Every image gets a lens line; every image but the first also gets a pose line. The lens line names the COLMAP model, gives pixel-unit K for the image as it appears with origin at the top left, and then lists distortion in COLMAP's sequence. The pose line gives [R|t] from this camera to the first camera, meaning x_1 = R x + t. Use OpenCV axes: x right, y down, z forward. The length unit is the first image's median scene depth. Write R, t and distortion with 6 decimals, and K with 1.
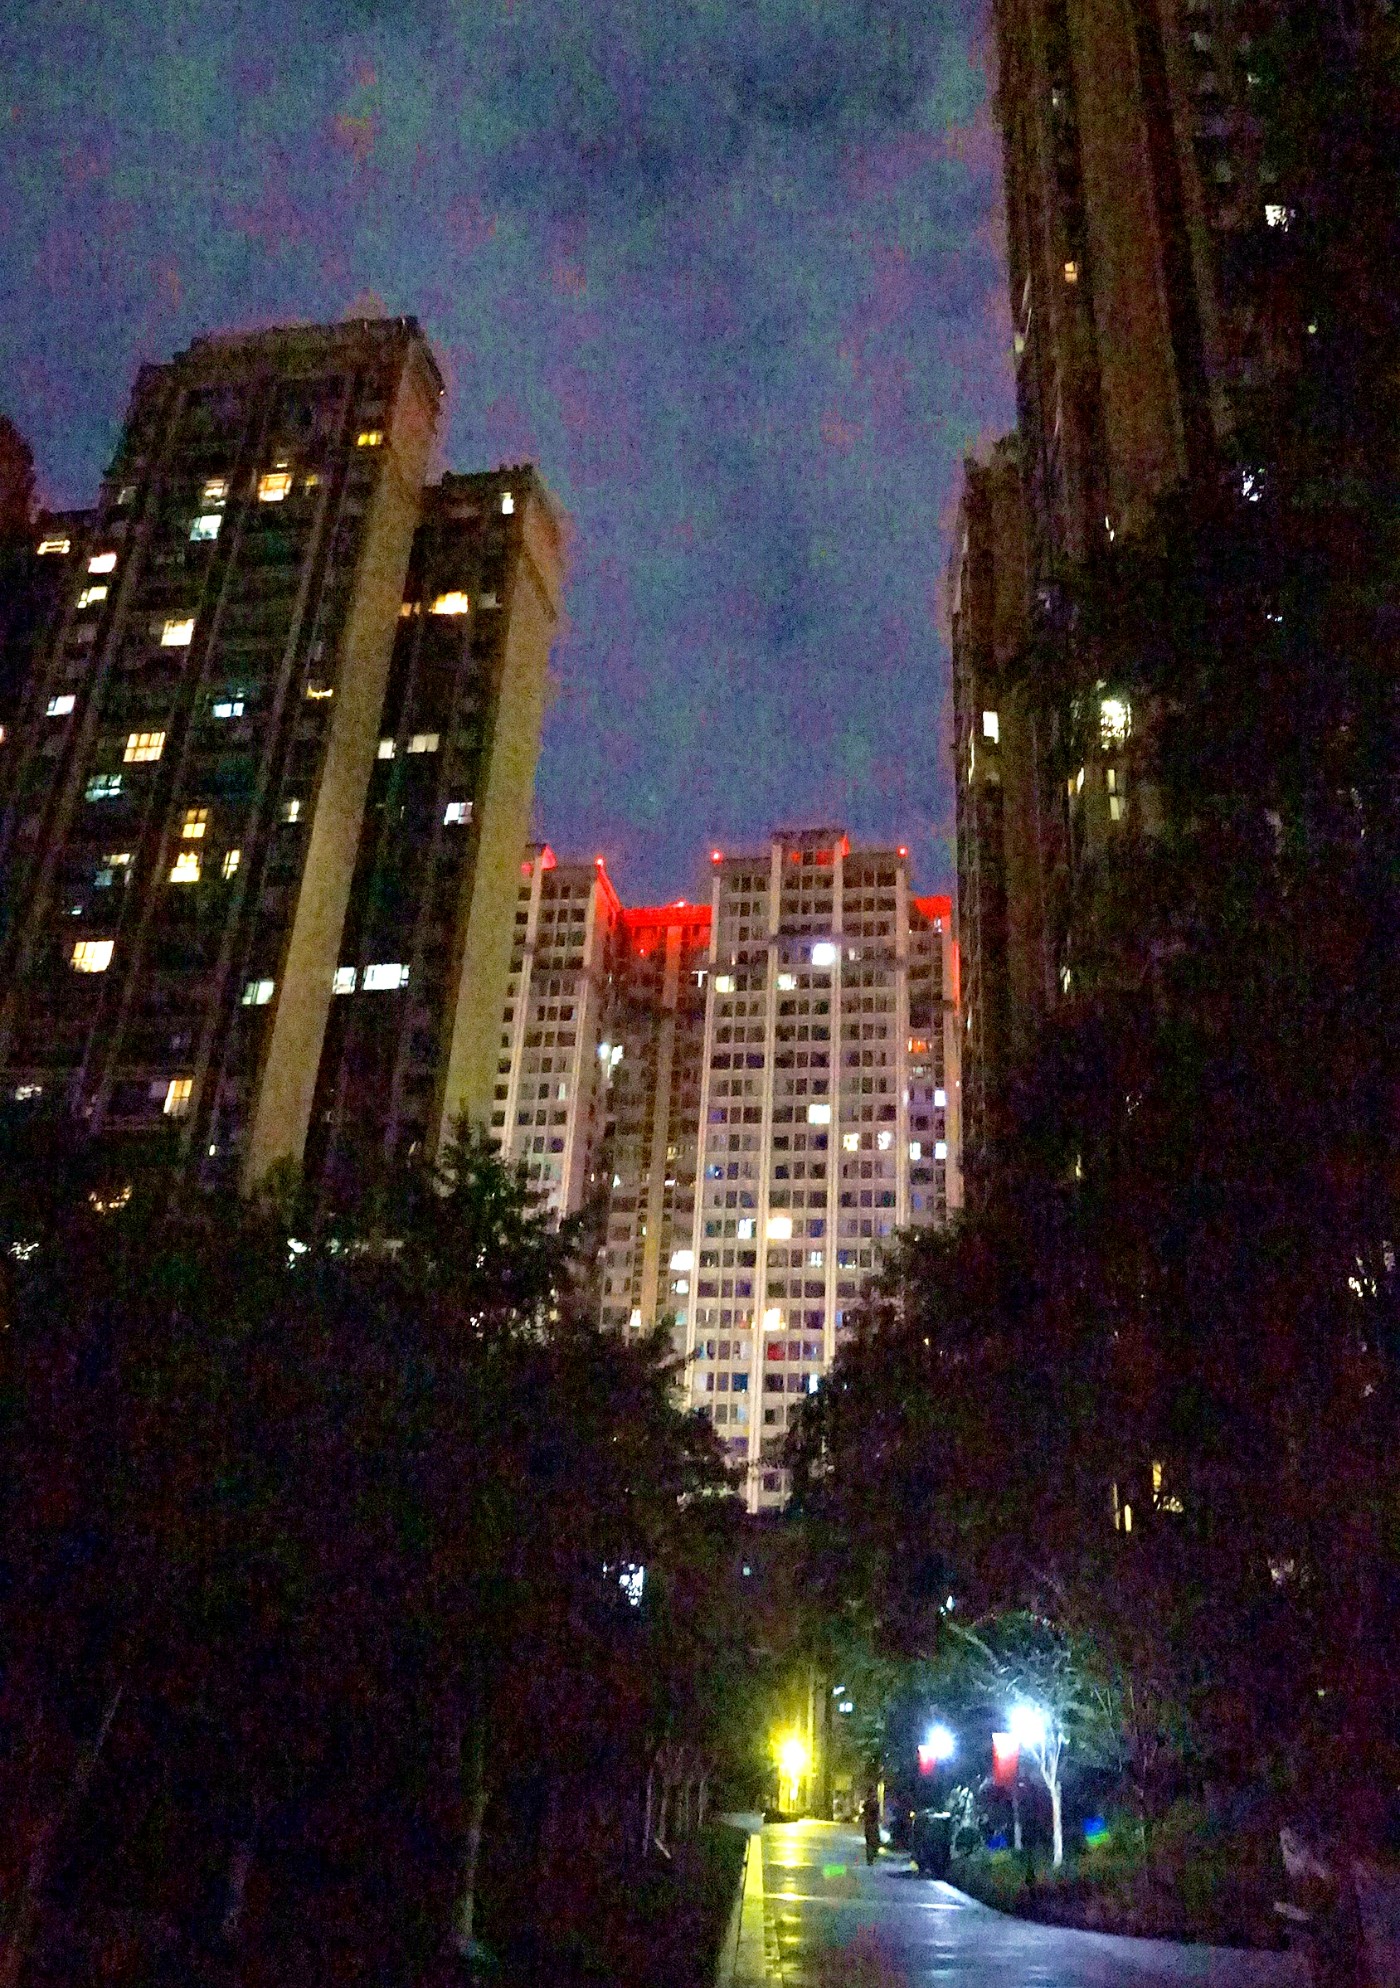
lens RADIAL K [[1497.9, 0, 699.8], [0, 1497.9, 896.2], [0, 0, 1]] dist [-0.034316, 0.000722]
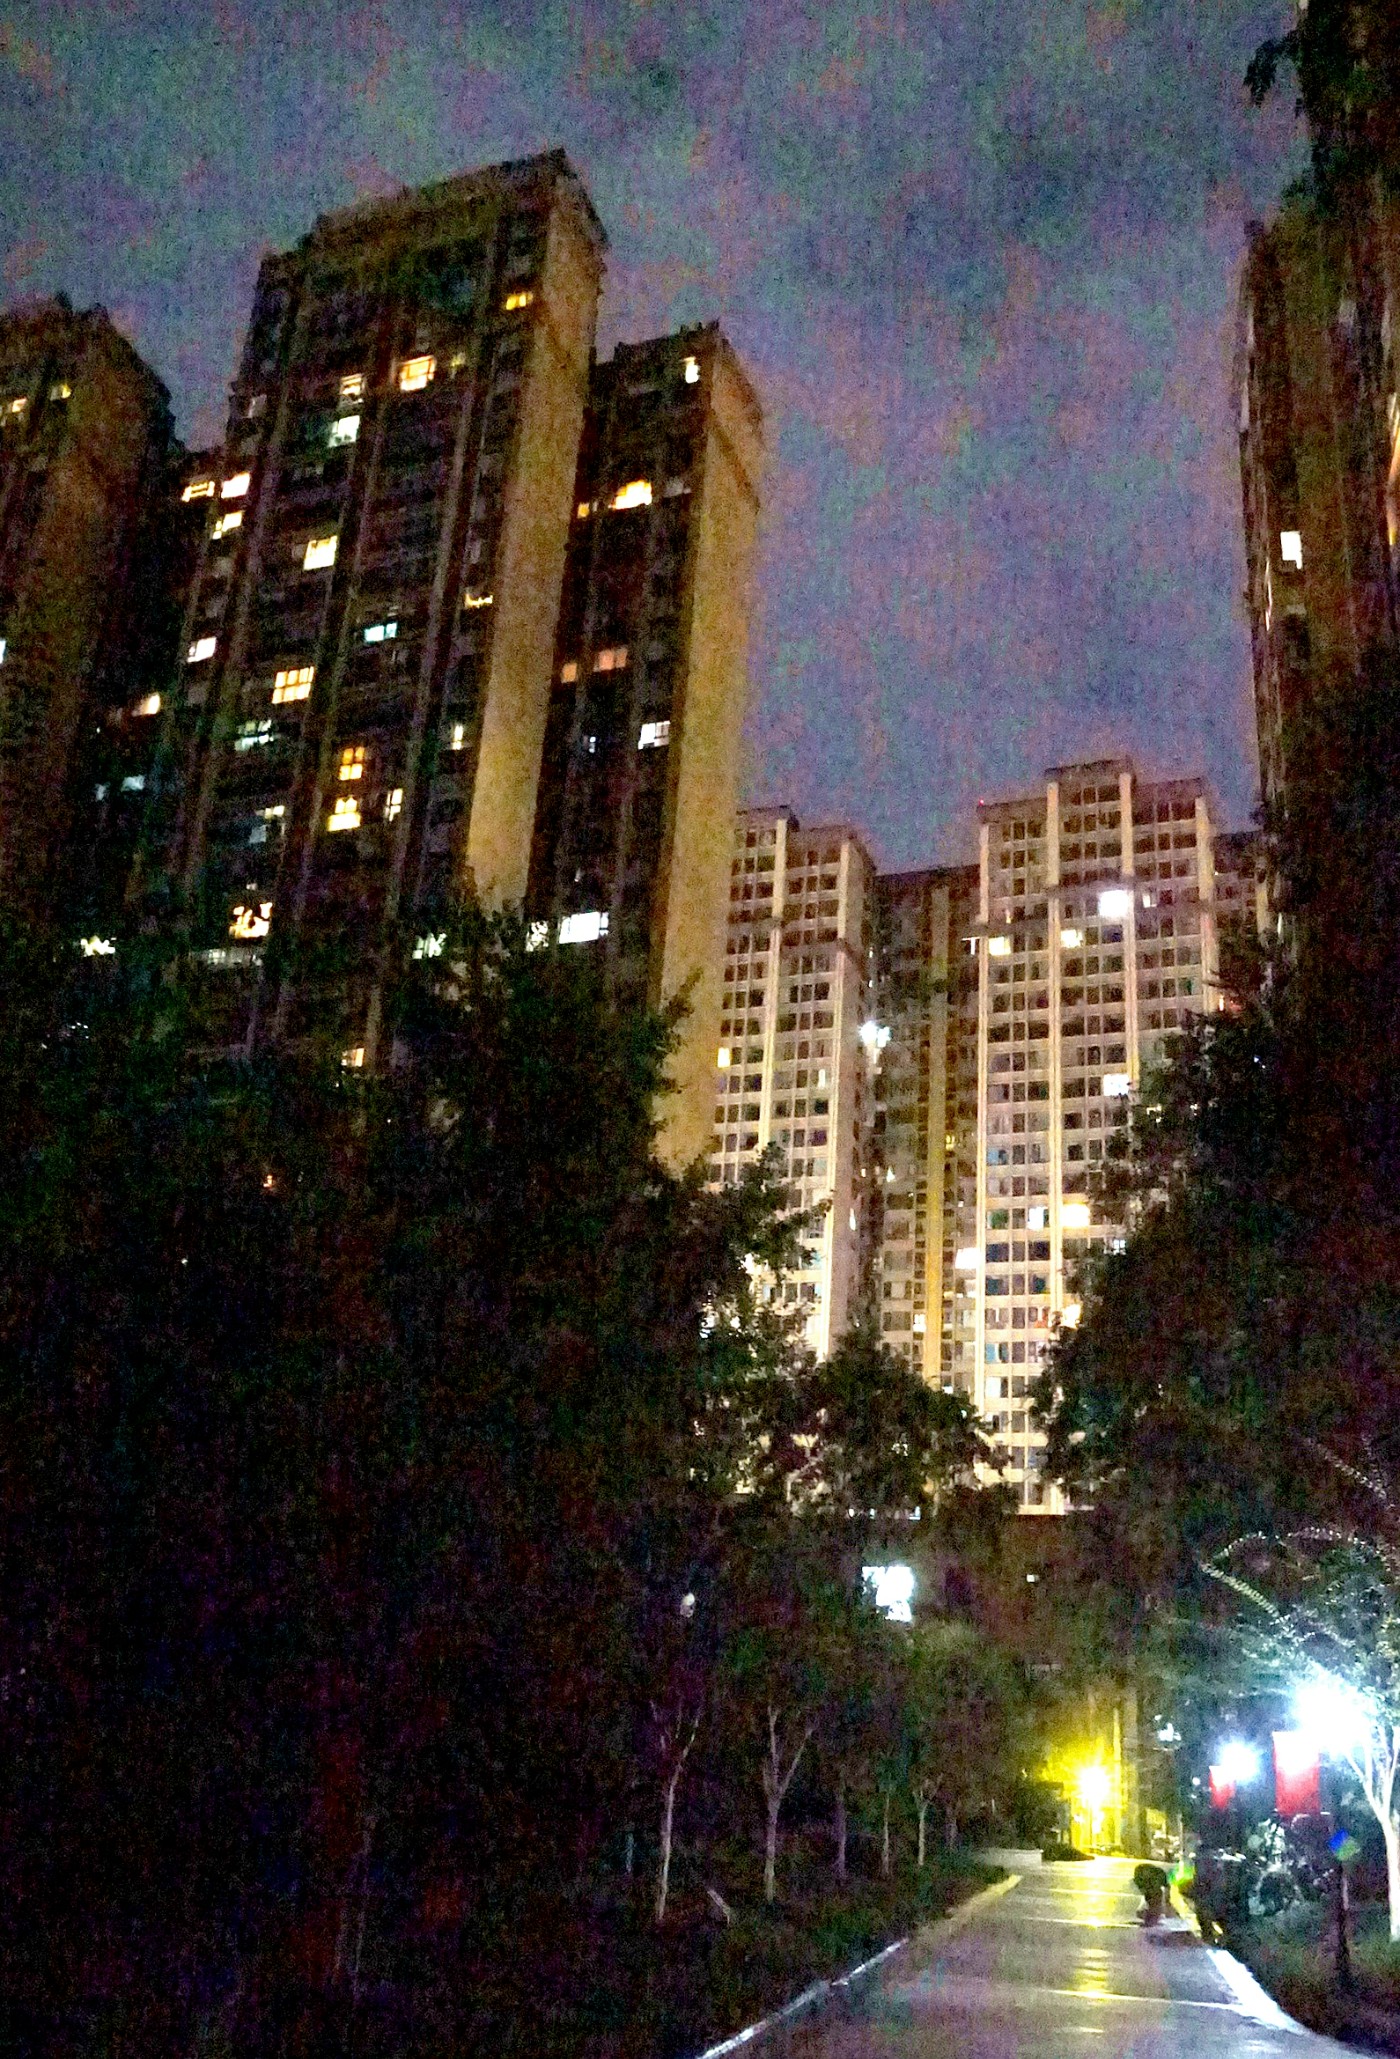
lens RADIAL K [[1629.7, 0, 731.5], [0, 1629.7, 1074.1], [0, 0, 1]] dist [-0.037350, 0.001946]
pose [[0.985452, -0.056096, -0.160431, 0.011984], [0.073379, 0.991876, 0.103916, 0.025401], [0.153298, -0.114176, 0.981562, 0.041491]]
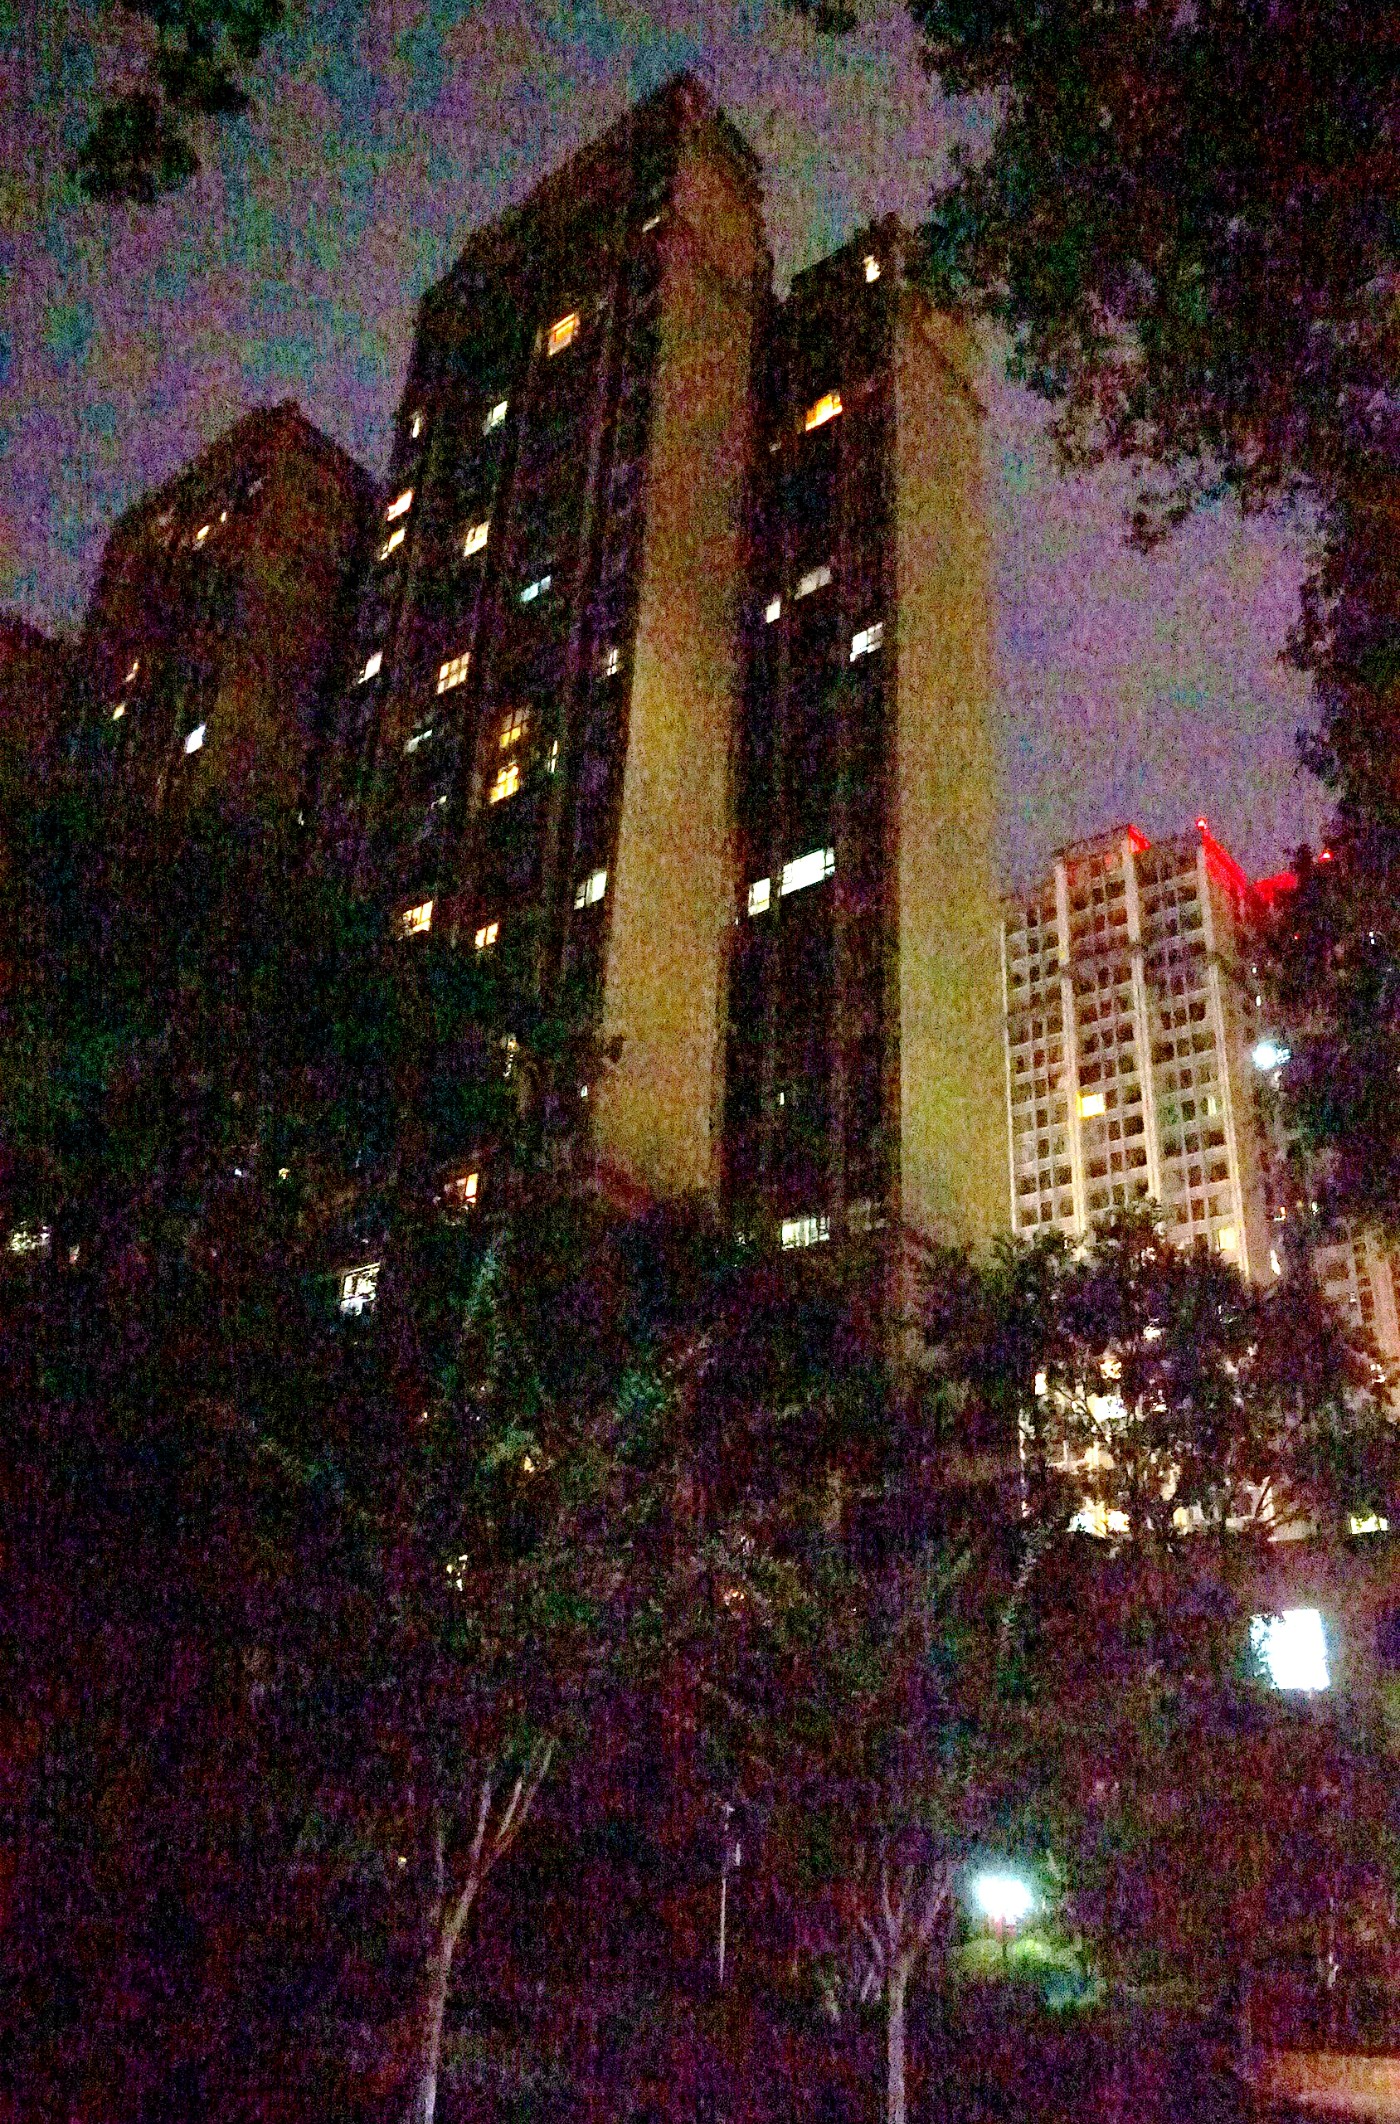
lens RADIAL K [[1593.9, 0, 700.0], [0, 1593.9, 1062.0], [0, 0, 1]] dist [-0.026931, -0.001663]
pose [[0.882597, -0.223421, -0.413648, 0.022167], [0.227645, 0.972931, -0.039778, 0.088333], [0.411338, -0.059057, 0.909567, 0.152899]]
